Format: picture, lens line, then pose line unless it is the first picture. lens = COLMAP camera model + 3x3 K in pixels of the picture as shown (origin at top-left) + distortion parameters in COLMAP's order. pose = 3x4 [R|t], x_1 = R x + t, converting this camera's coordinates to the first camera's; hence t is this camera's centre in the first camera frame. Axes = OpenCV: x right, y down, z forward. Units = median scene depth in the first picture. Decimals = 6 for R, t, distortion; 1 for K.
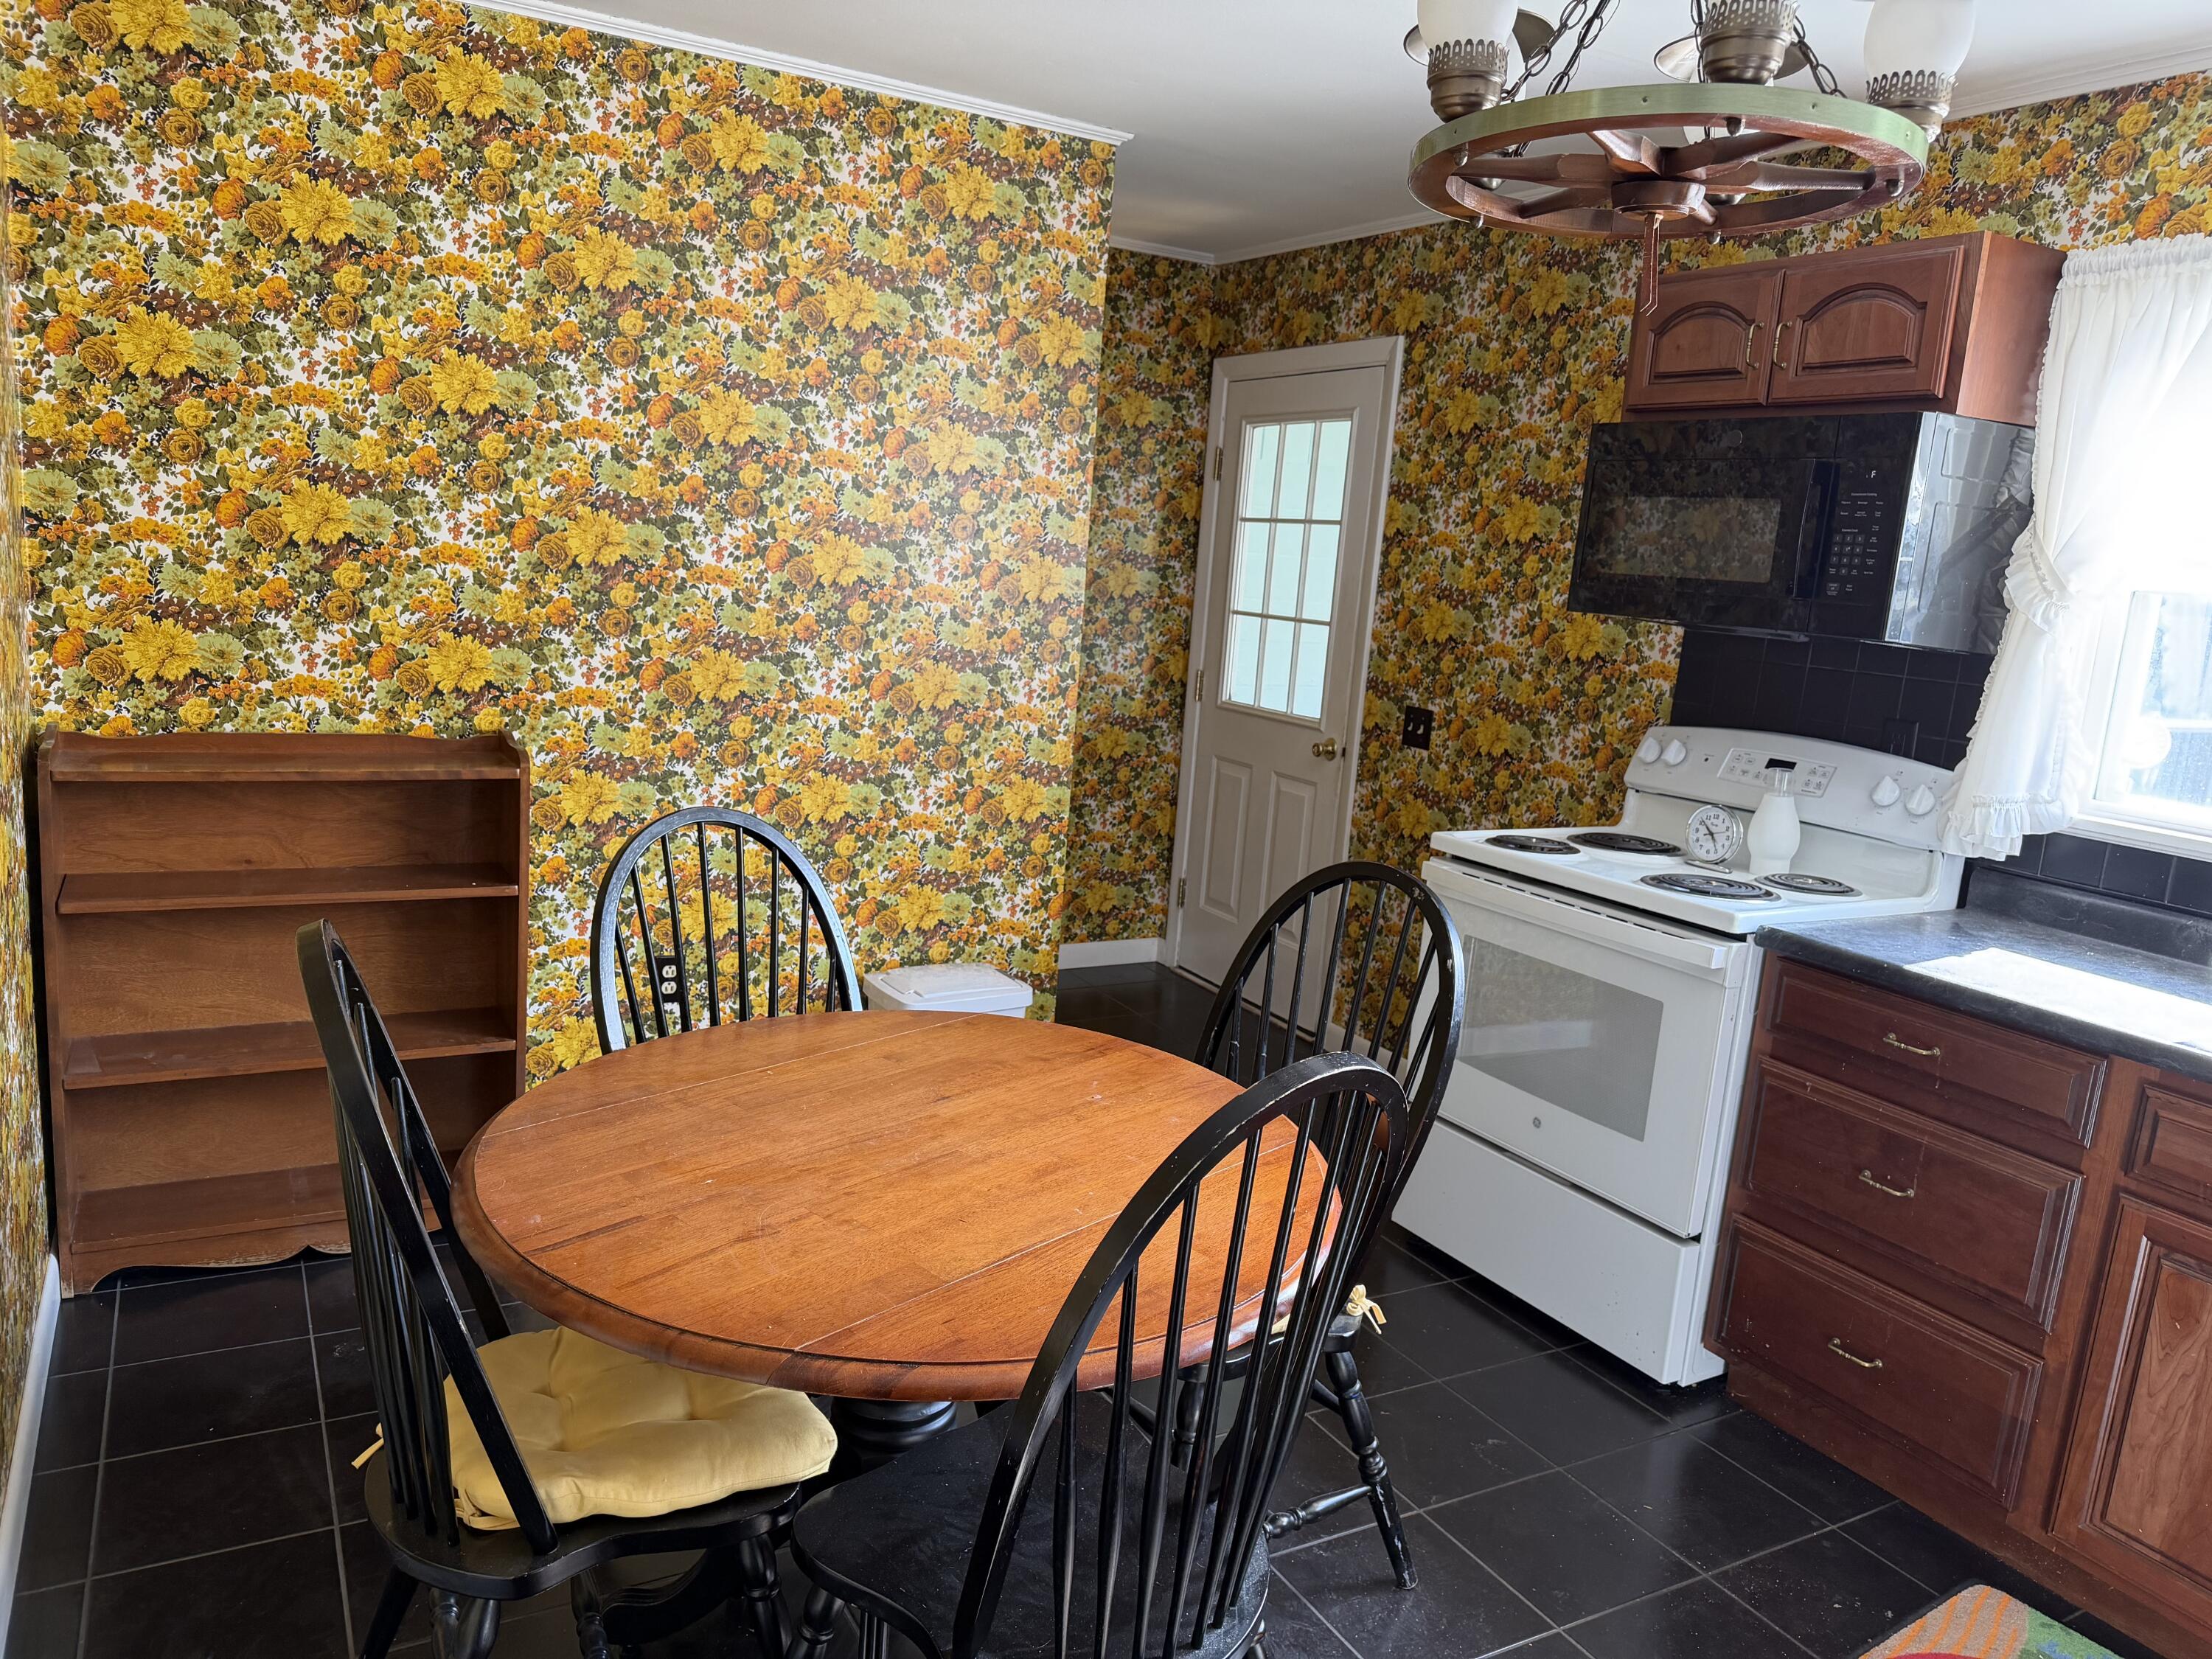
lens RADIAL K [[1589.4, 0, 1121.3], [0, 1589.4, 850.1], [0, 0, 1]] dist [0.085240, -0.112949]
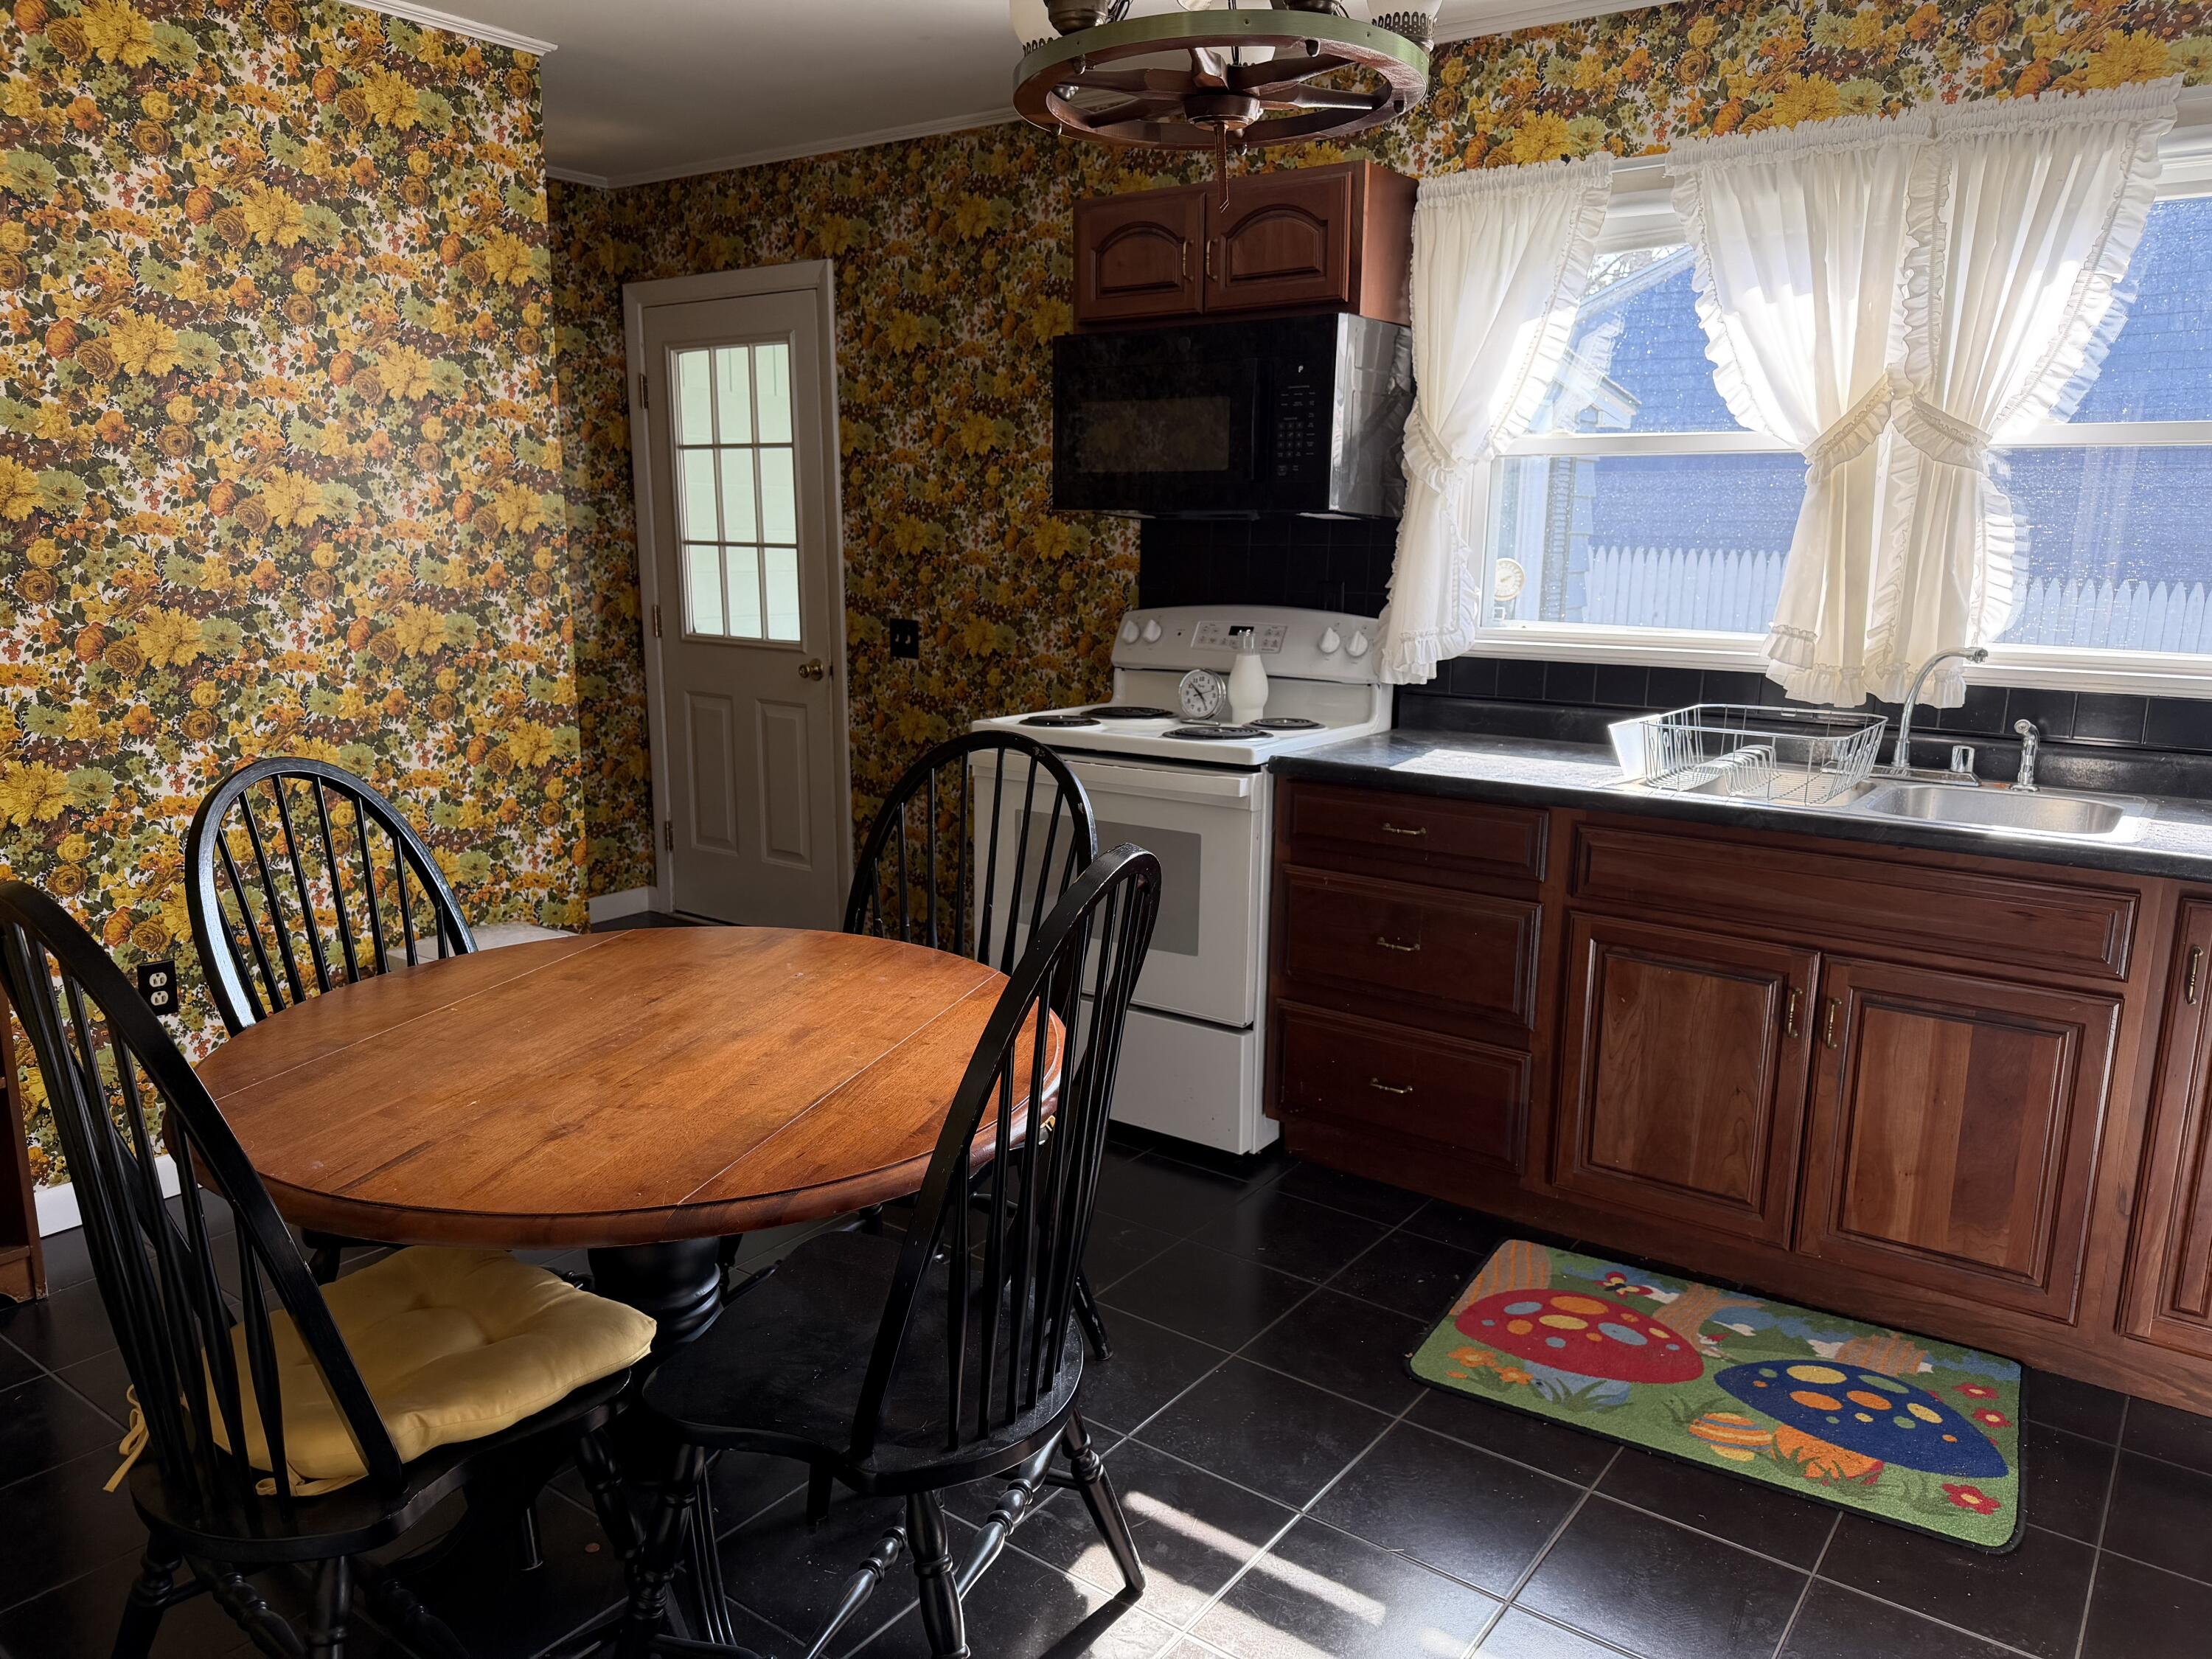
lens RADIAL K [[1589.4, 0, 1130.5], [0, 1589.4, 854.5], [0, 0, 1]] dist [0.085240, -0.112949]
pose [[0.907559, -0.147804, 0.393053, -0.159840], [0.135869, 0.989017, 0.058189, 0.034030], [-0.397337, 0.000593, 0.917673, -0.035226]]
